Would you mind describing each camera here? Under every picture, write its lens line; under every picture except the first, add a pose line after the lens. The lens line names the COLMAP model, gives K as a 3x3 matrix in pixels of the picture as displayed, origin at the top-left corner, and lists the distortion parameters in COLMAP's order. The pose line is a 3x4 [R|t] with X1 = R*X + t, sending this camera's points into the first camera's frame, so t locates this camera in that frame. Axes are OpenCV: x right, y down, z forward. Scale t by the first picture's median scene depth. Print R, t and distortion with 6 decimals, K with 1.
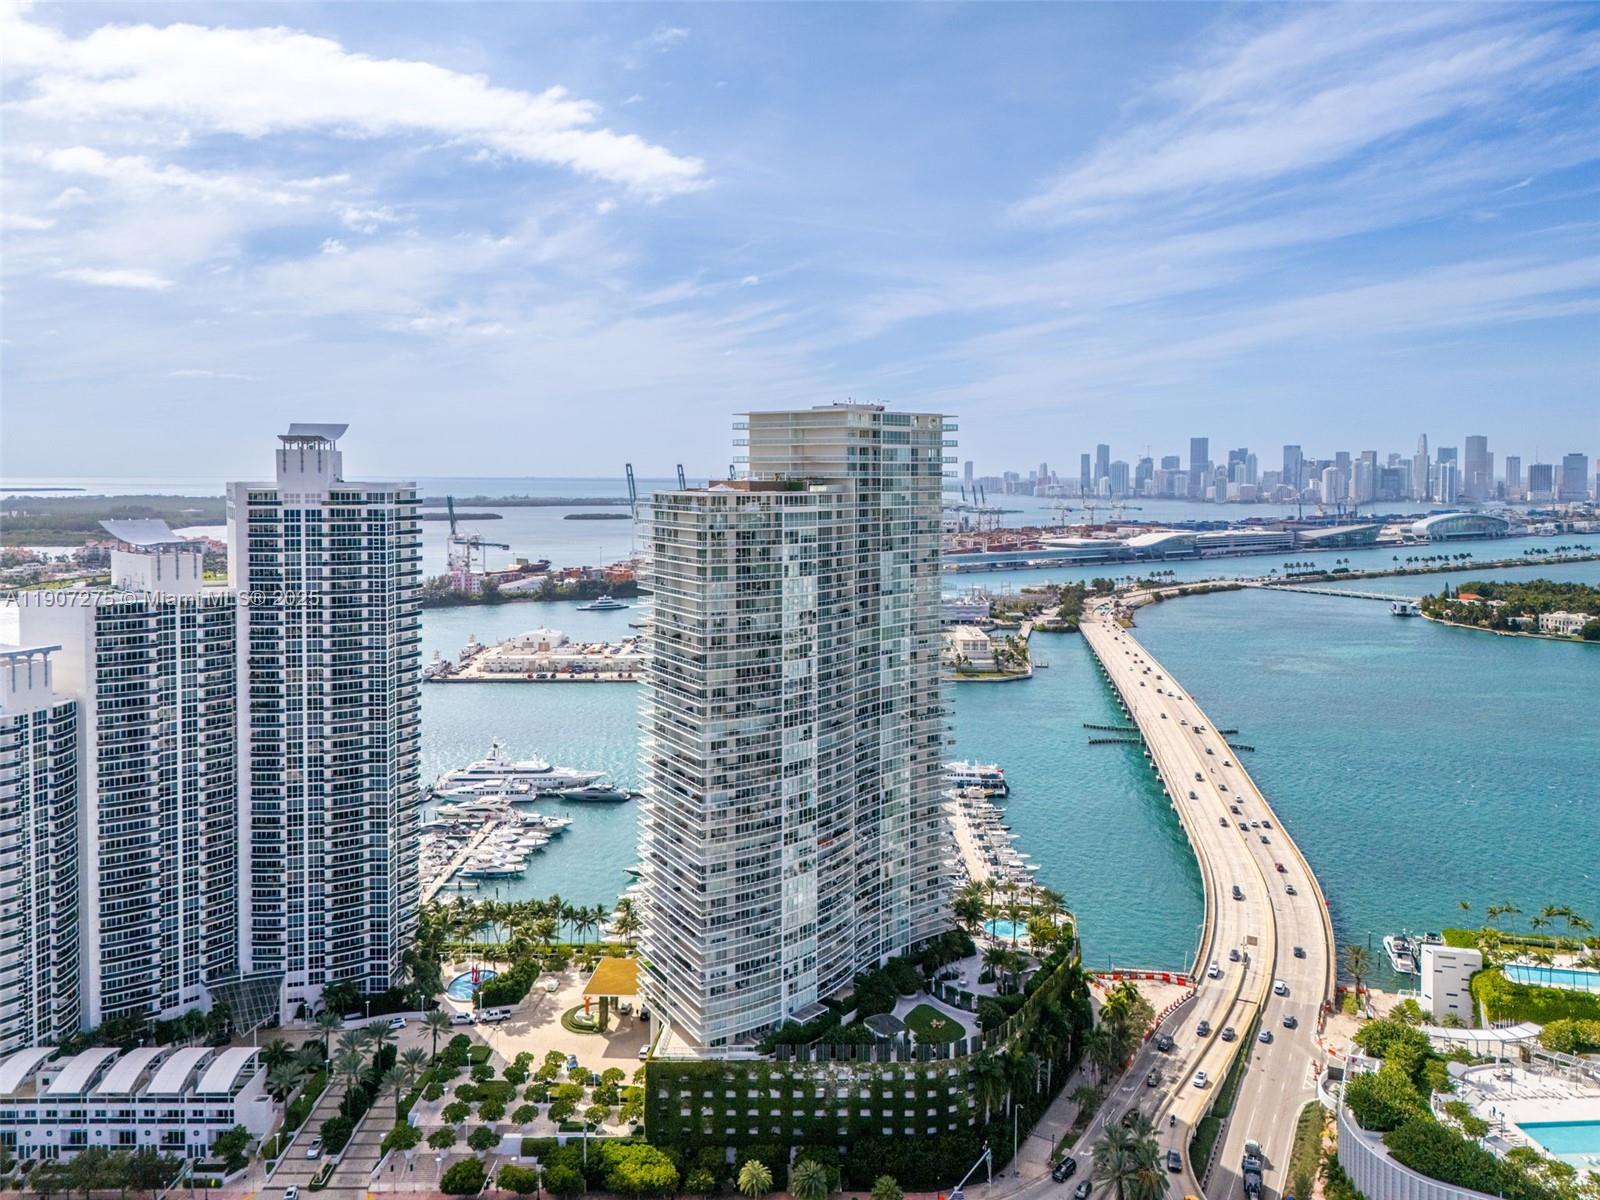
lens RADIAL K [[1230.5, 0, 807.4], [0, 1230.5, 531.0], [0, 0, 1]] dist [0.063896, -0.051179]
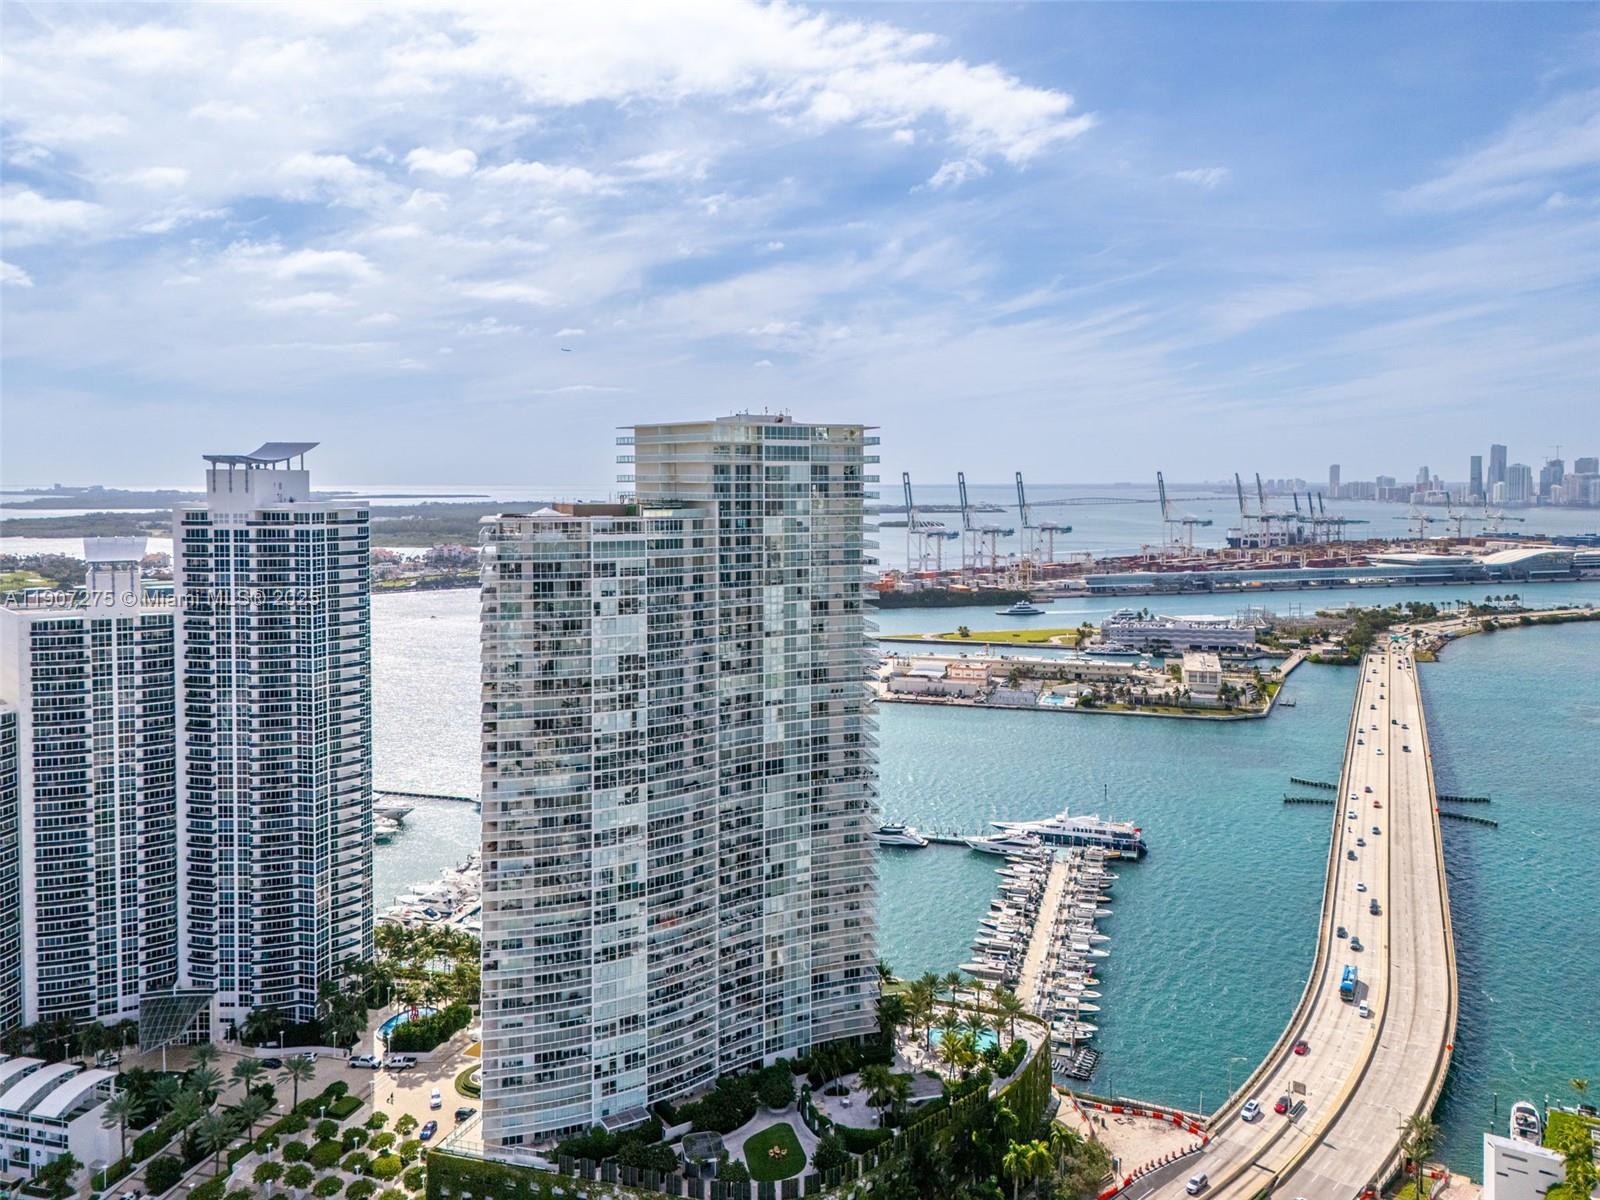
lens RADIAL K [[1228.7, 0, 800.7], [0, 1228.7, 540.2], [0, 0, 1]] dist [0.052503, -0.030974]
pose [[0.957186, 0.011948, -0.289228, 0.314643], [-0.011026, 0.999928, 0.004817, -0.018480], [0.289264, -0.001421, 0.957248, 0.177843]]
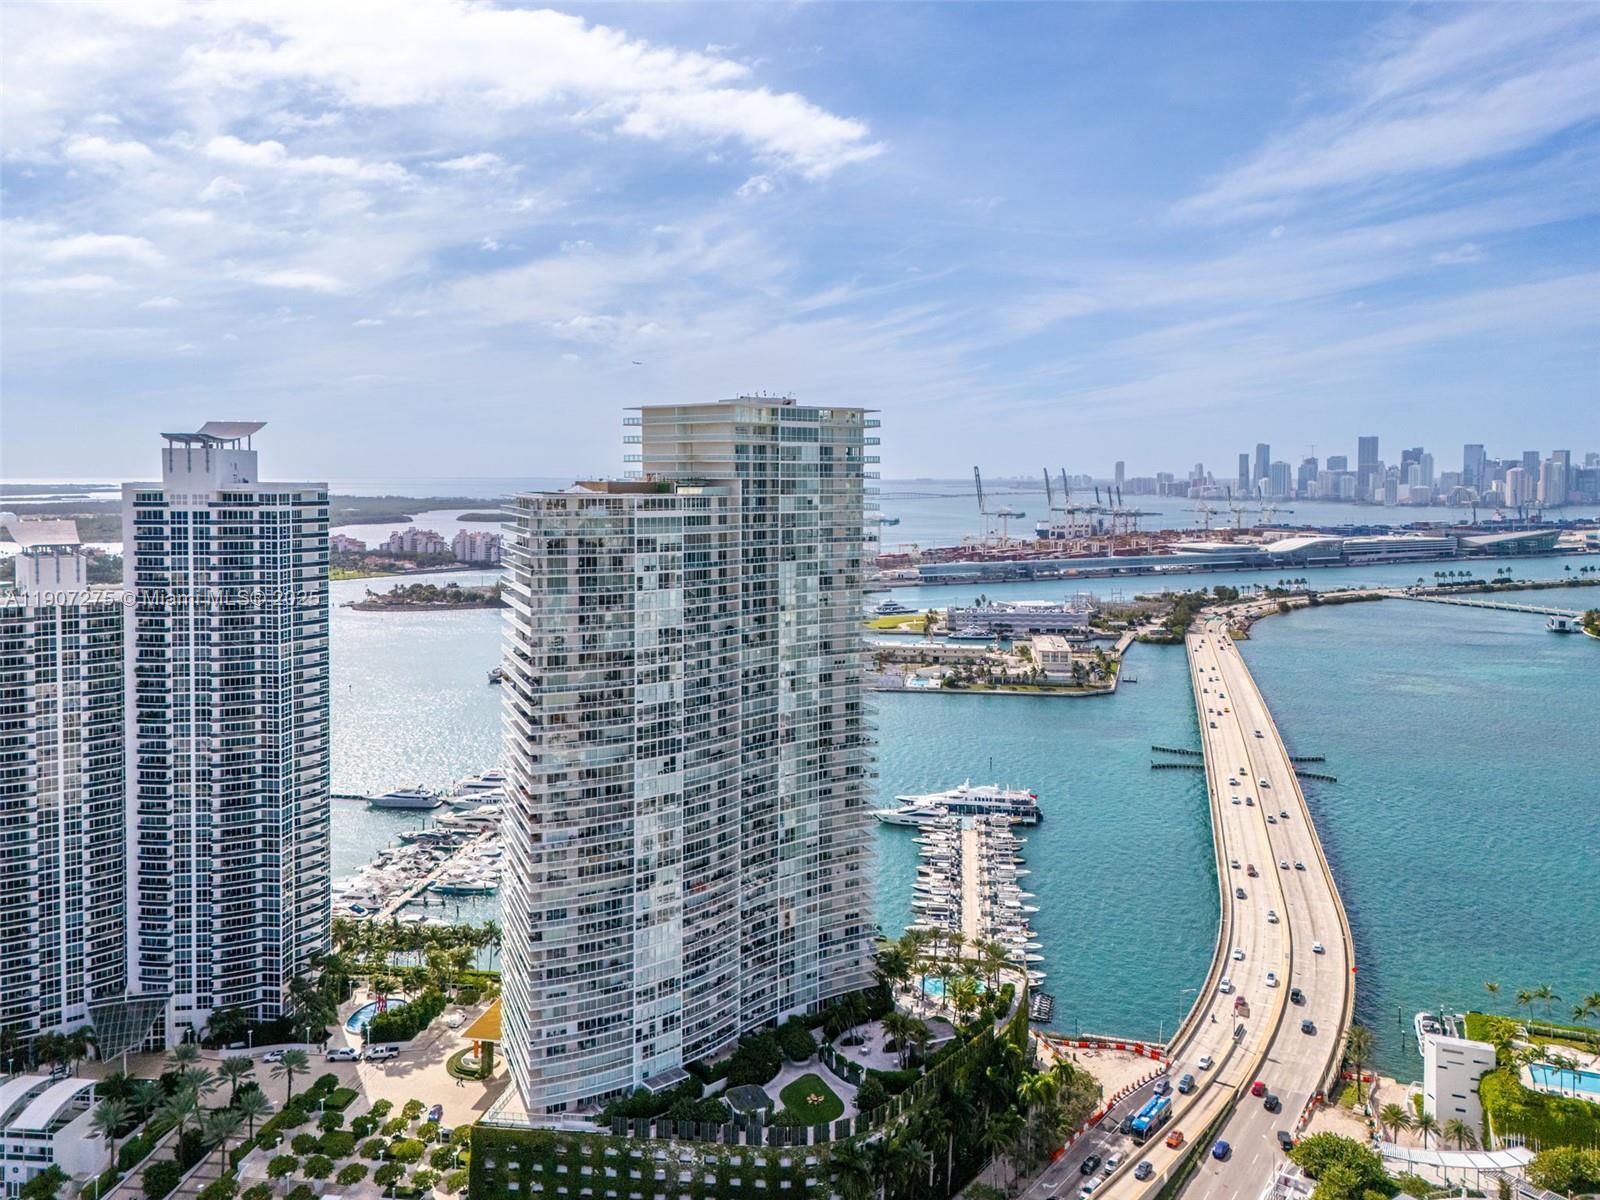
lens RADIAL K [[1230.5, 0, 807.4], [0, 1230.5, 531.0], [0, 0, 1]] dist [0.063896, -0.051179]
pose [[0.991895, 0.007117, -0.126858, 0.183468], [-0.007174, 0.999974, 0.000010, -0.005408], [0.126855, 0.000900, 0.991921, 0.109350]]
